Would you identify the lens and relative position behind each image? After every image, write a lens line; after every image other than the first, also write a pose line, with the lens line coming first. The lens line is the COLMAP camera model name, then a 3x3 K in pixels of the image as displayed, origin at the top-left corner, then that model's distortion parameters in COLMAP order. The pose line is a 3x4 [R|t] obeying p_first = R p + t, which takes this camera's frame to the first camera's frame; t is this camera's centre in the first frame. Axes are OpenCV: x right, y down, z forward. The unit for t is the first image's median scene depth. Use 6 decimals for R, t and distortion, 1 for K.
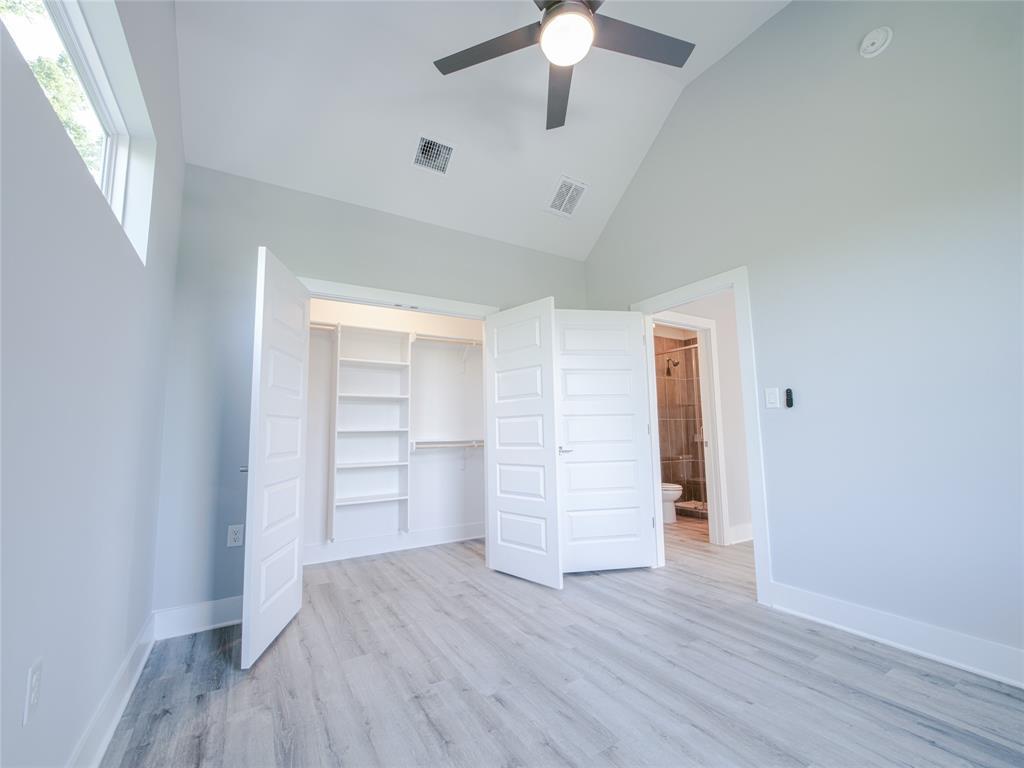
lens RADIAL K [[430.4, 0, 512.0], [0, 430.4, 384.0], [0, 0, 1]] dist [-0.004902, 0.000120]
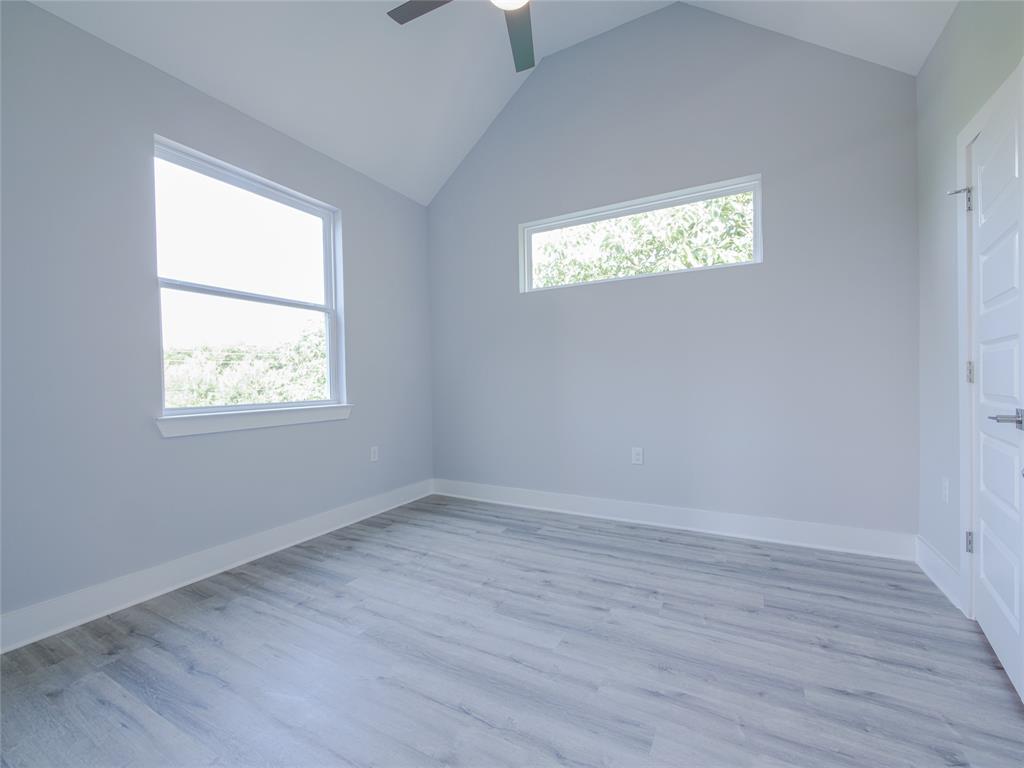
lens RADIAL K [[430.4, 0, 512.0], [0, 430.4, 384.0], [0, 0, 1]] dist [-0.004902, 0.000120]
pose [[-0.867632, 0.039253, -0.495655, 0.538503], [0.090445, 0.992707, -0.079704, 0.153430], [0.488912, -0.113984, -0.864854, 1.455870]]
